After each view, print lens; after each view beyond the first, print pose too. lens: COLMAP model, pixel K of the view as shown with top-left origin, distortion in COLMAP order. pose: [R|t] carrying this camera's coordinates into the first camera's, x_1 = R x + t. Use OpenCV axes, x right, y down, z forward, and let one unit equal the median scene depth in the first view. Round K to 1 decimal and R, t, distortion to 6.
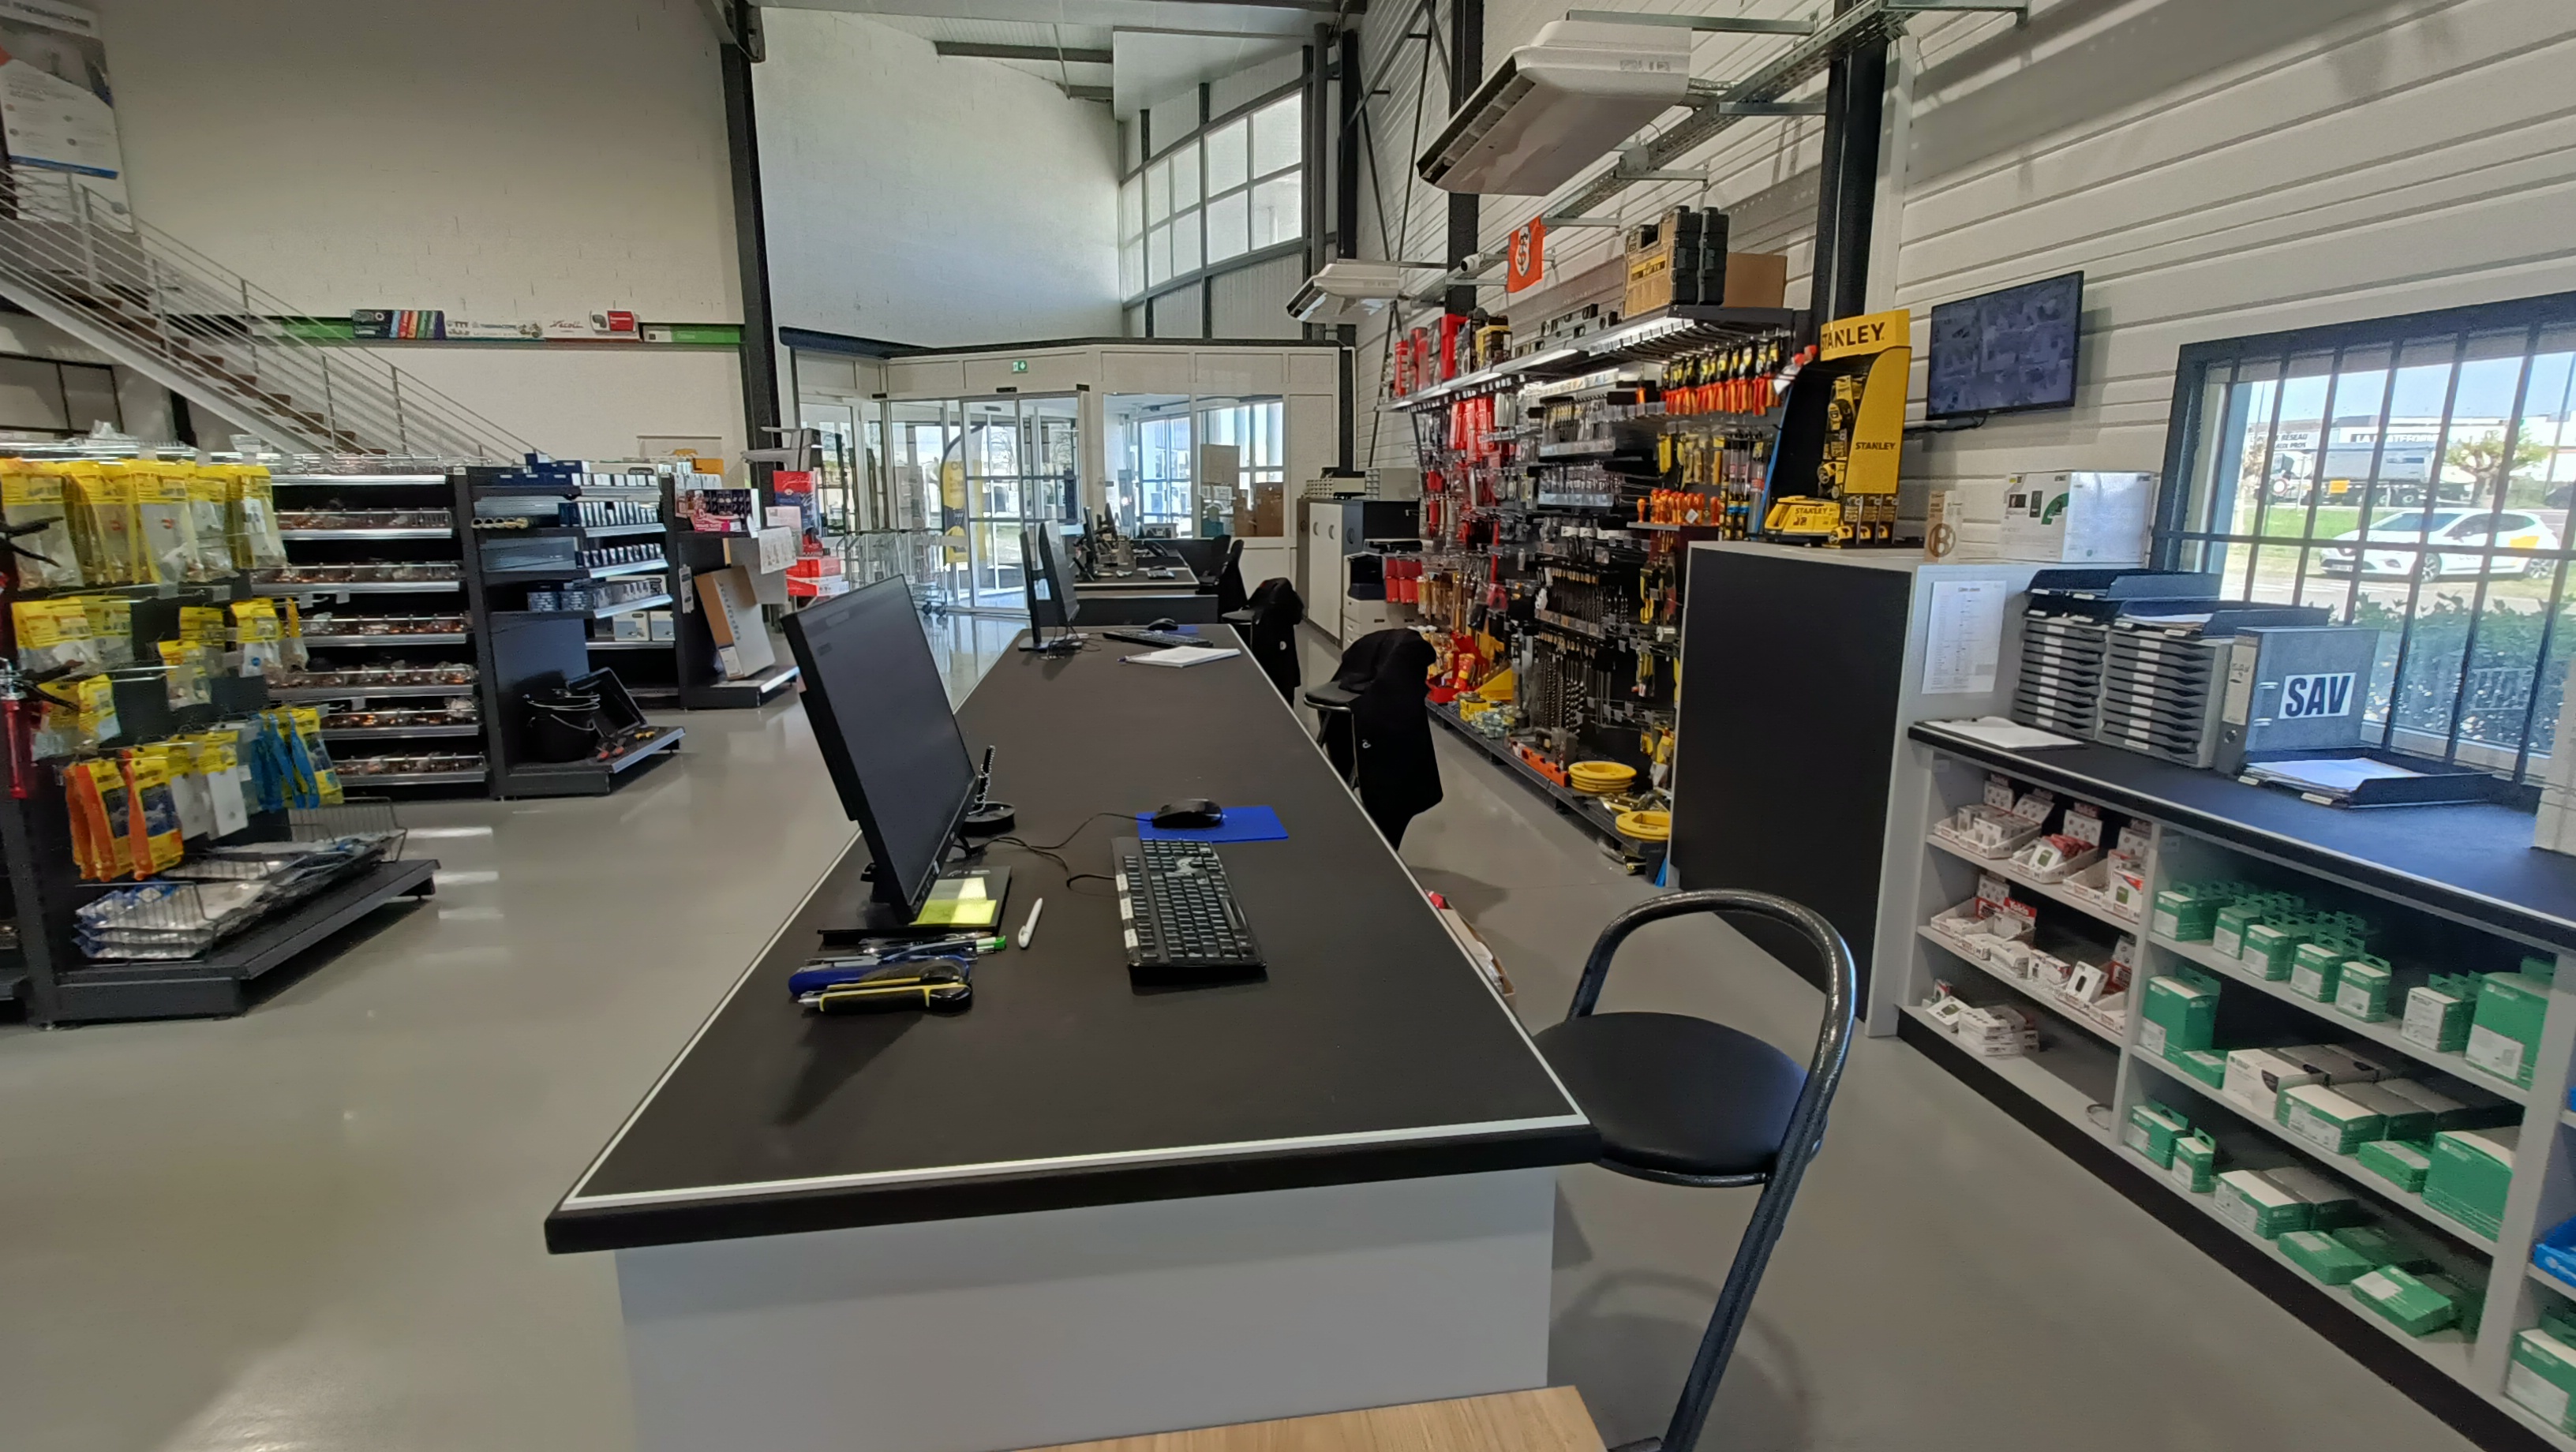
lens RADIAL K [[1160.1, 0, 1289.8], [0, 1160.1, 718.1], [0, 0, 1]] dist [-0.002532, 0.000448]
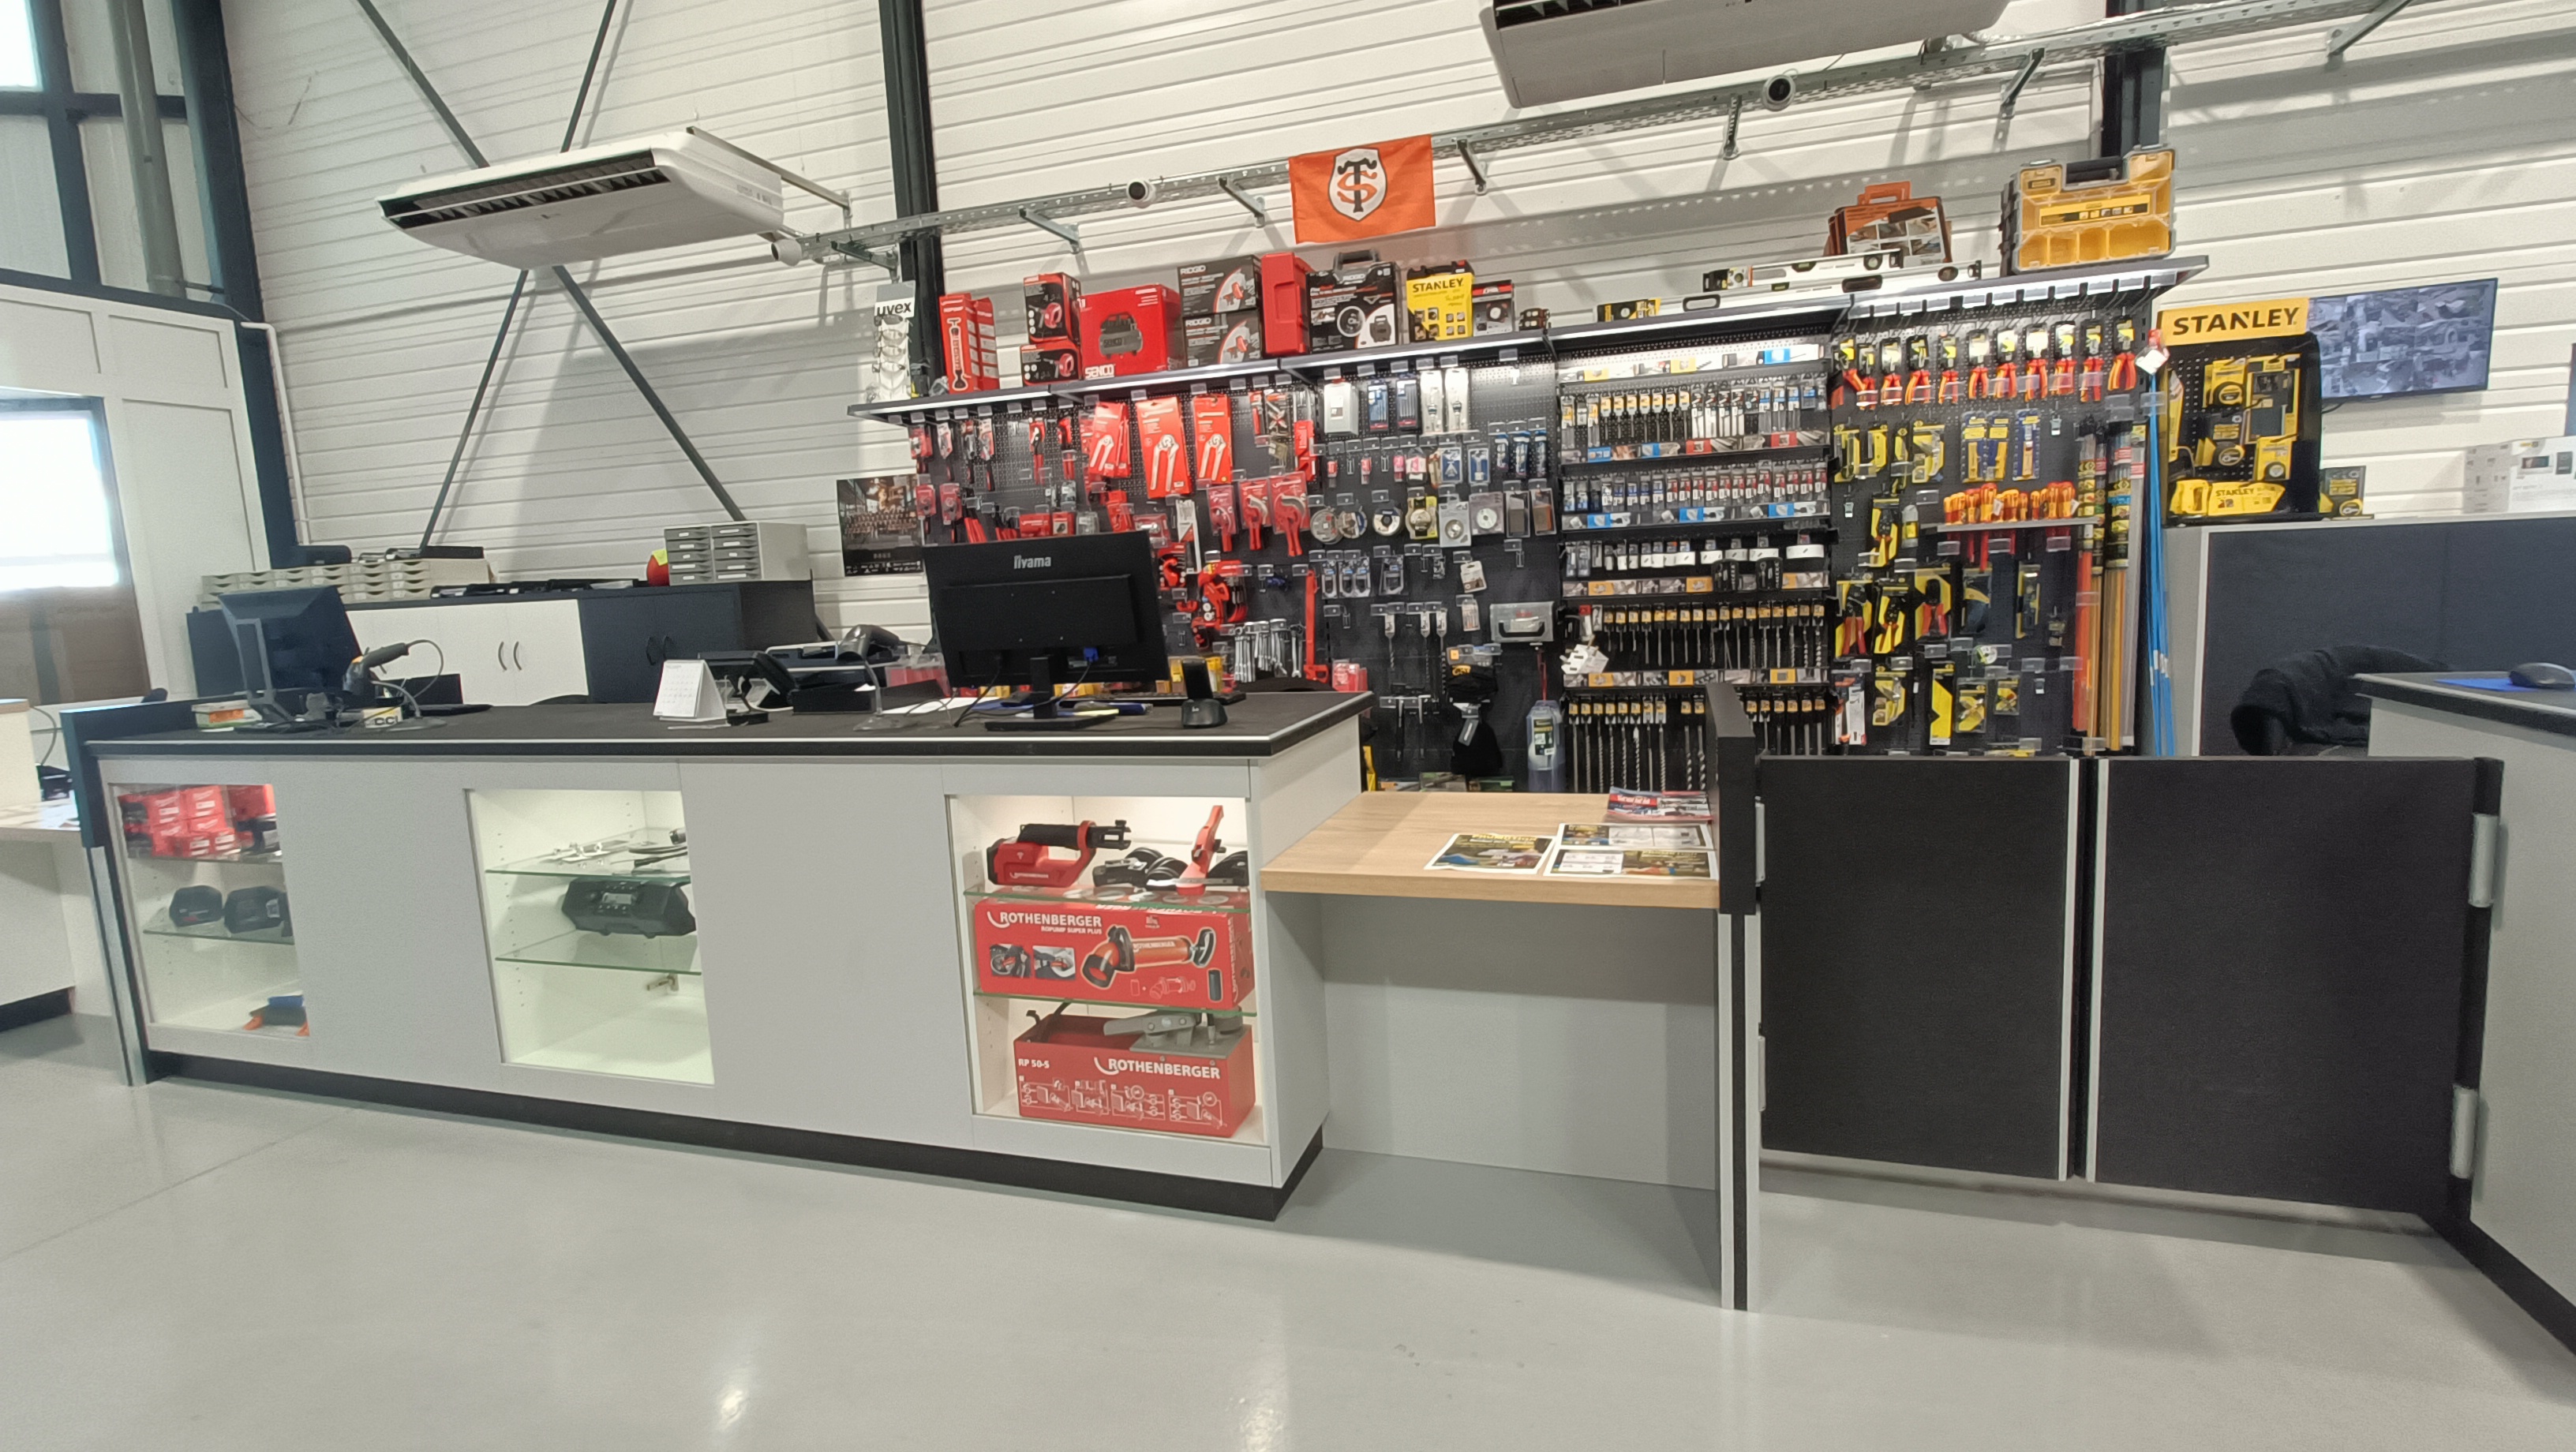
lens RADIAL K [[1160.1, 0, 1291.3], [0, 1160.1, 722.7], [0, 0, 1]] dist [-0.002532, 0.000448]
pose [[0.431759, -0.128013, 0.892859, -0.906903], [0.221331, 0.974650, 0.032711, -0.226850], [-0.874412, 0.183494, 0.449147, 1.484961]]
